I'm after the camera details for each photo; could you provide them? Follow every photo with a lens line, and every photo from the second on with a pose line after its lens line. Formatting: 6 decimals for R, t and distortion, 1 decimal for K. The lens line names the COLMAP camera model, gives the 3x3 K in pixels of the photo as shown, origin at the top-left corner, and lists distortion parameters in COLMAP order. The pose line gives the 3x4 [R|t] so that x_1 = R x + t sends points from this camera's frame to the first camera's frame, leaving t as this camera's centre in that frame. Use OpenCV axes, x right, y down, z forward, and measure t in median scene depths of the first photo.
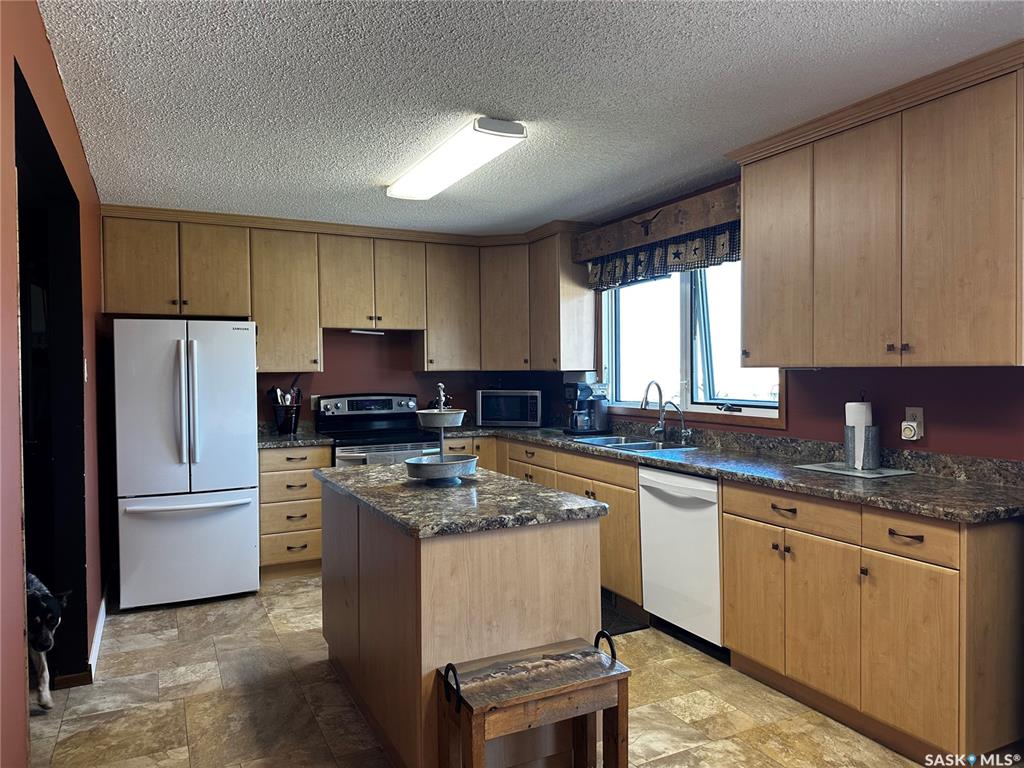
lens RADIAL K [[733.8, 0, 549.5], [0, 733.8, 372.5], [0, 0, 1]] dist [0.139666, -0.002392]
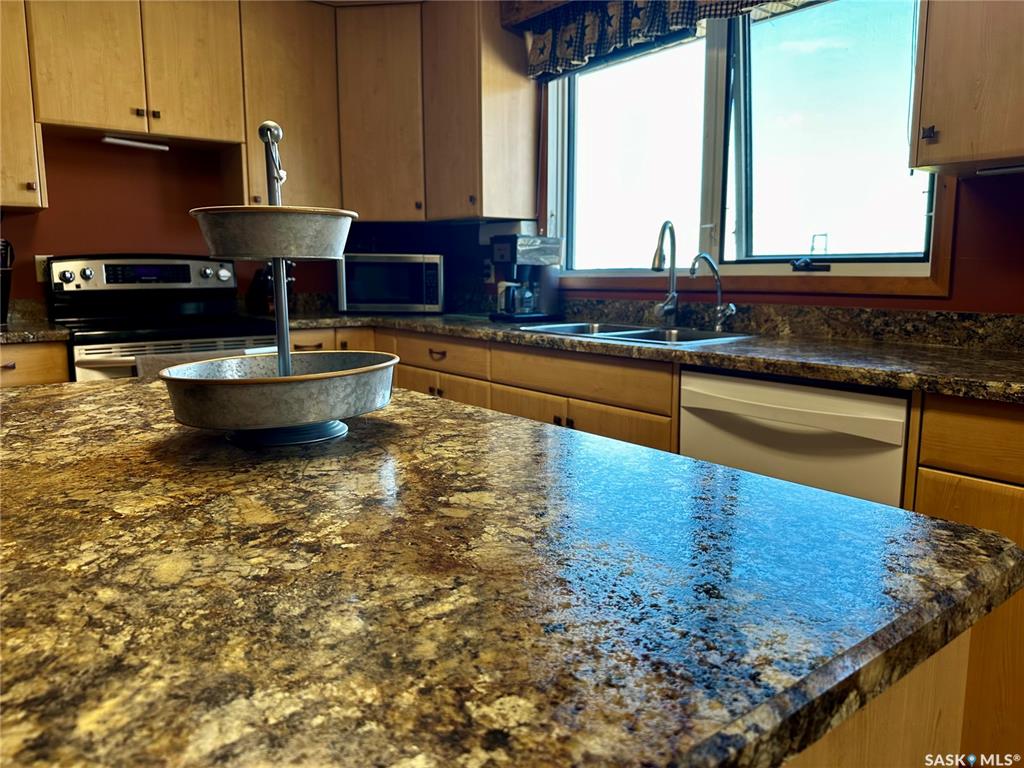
lens RADIAL K [[721.2, 0, 520.8], [0, 721.2, 364.4], [0, 0, 1]] dist [0.066466, -0.096671]
pose [[0.984667, -0.019588, 0.173340, -0.061061], [-0.001363, 0.992781, 0.119932, 0.048407], [-0.174438, -0.118329, 0.977532, 0.412068]]
